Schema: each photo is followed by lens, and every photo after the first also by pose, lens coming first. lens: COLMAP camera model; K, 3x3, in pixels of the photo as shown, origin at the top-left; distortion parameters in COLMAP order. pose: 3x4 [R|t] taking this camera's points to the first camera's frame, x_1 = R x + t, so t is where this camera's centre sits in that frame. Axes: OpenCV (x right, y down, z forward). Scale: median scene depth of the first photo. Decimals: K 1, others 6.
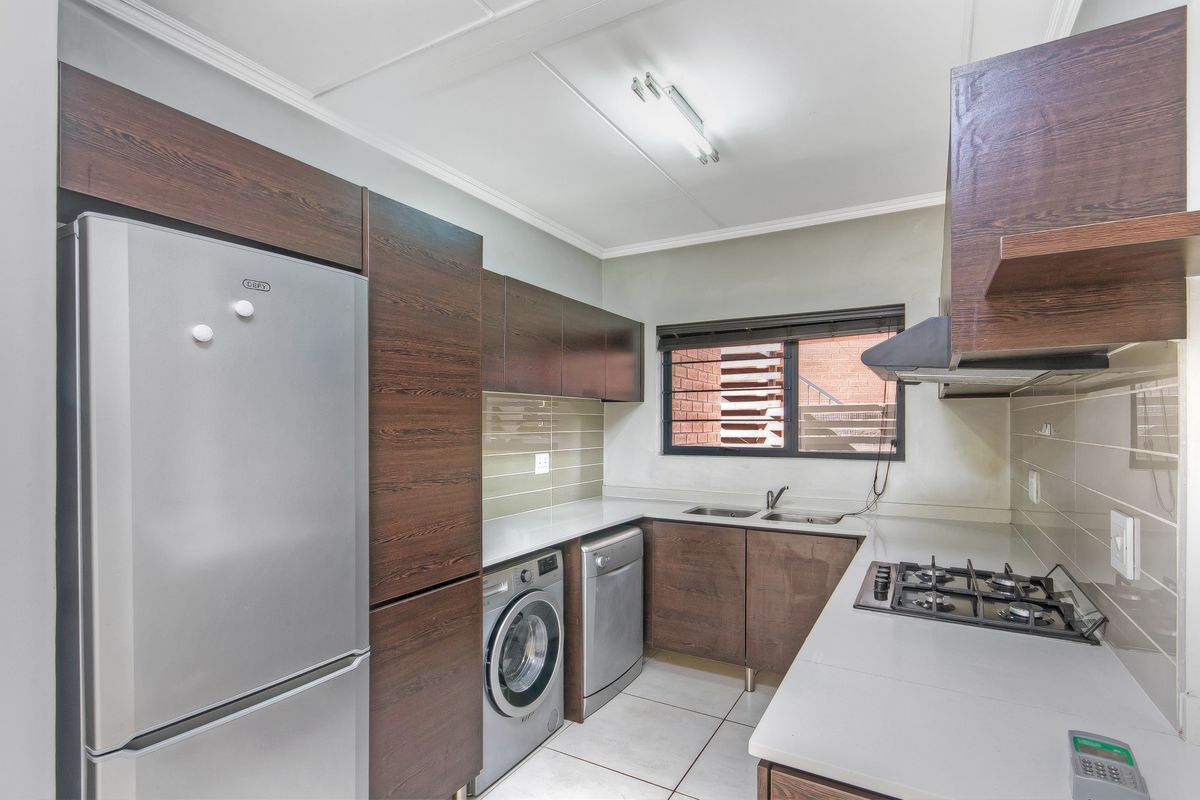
lens RADIAL K [[578.6, 0, 616.4], [0, 578.6, 419.3], [0, 0, 1]] dist [0.017051, -0.000008]
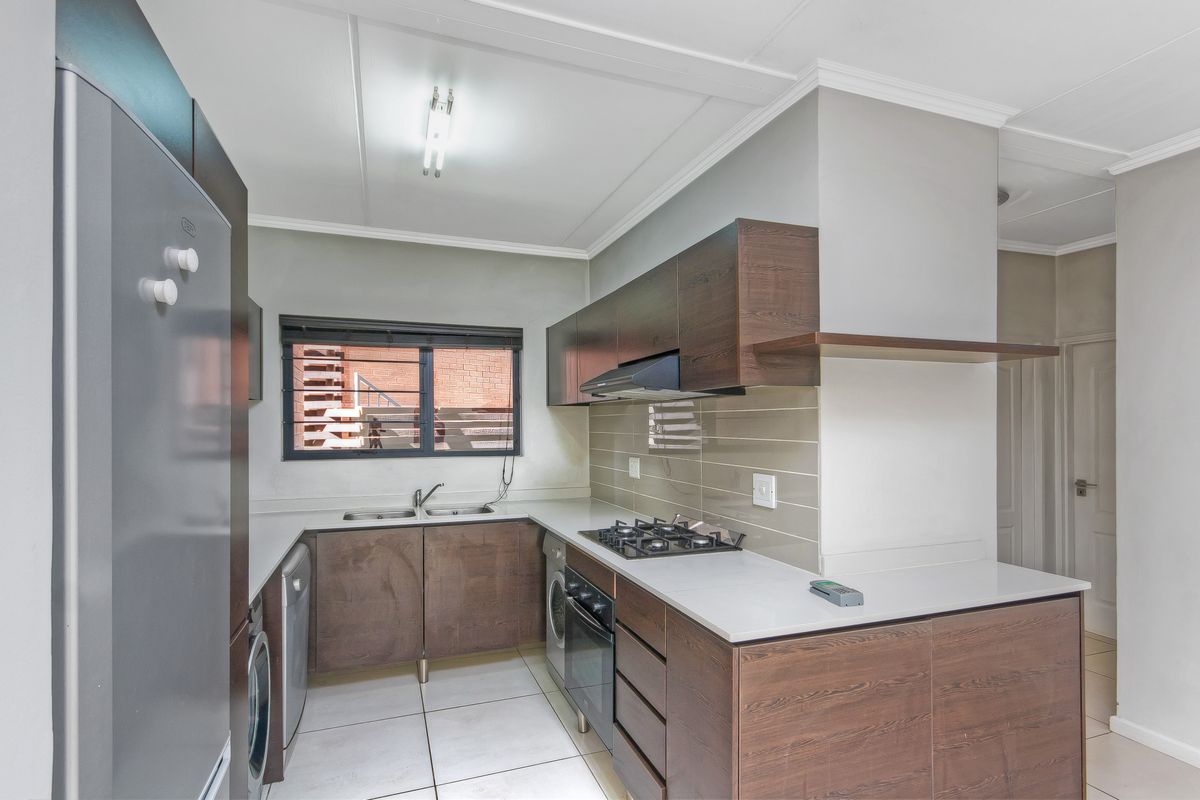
lens RADIAL K [[578.6, 0, 595.2], [0, 578.6, 410.0], [0, 0, 1]] dist [0.017051, -0.000008]
pose [[0.659448, 0.017515, 0.751546, -0.306390], [-0.004962, 0.999808, -0.018947, -0.002019], [-0.751734, 0.008765, 0.659409, 0.065364]]
